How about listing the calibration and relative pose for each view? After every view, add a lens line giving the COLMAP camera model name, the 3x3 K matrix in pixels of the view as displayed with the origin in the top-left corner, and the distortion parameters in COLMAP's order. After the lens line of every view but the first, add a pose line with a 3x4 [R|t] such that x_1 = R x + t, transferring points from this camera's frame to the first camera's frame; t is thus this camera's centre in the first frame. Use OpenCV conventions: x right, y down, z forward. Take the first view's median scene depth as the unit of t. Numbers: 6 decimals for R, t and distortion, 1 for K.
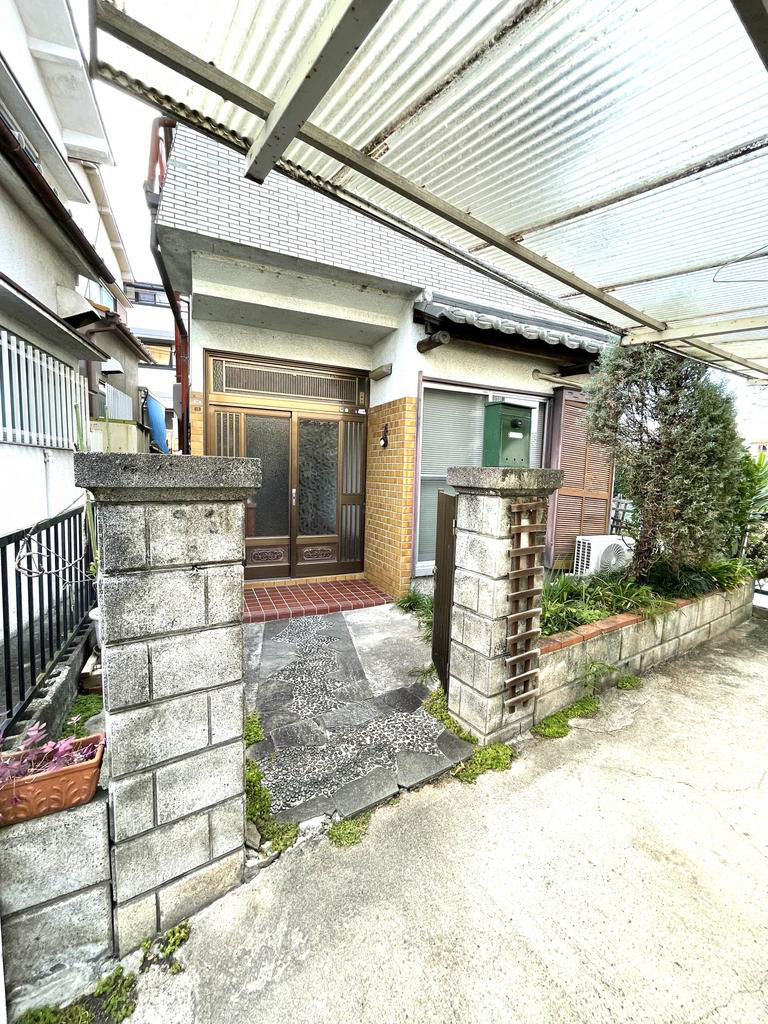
lens RADIAL K [[416.0, 0, 384.0], [0, 416.0, 512.0], [0, 0, 1]] dist [-0.002845, -0.000404]
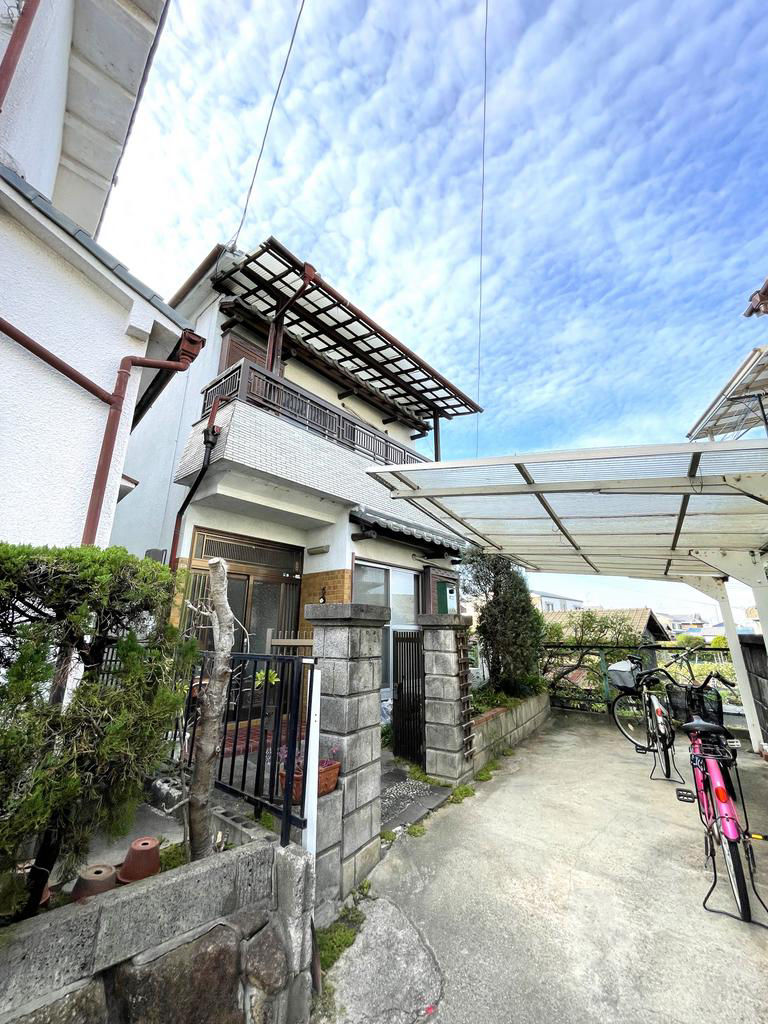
lens RADIAL K [[416.0, 0, 384.0], [0, 416.0, 512.0], [0, 0, 1]] dist [-0.002845, -0.000404]
pose [[0.907999, 0.098223, 0.407295, -0.429447], [0.058943, 0.932515, -0.356289, 0.062618], [-0.414805, 0.347517, 0.840934, -0.346537]]
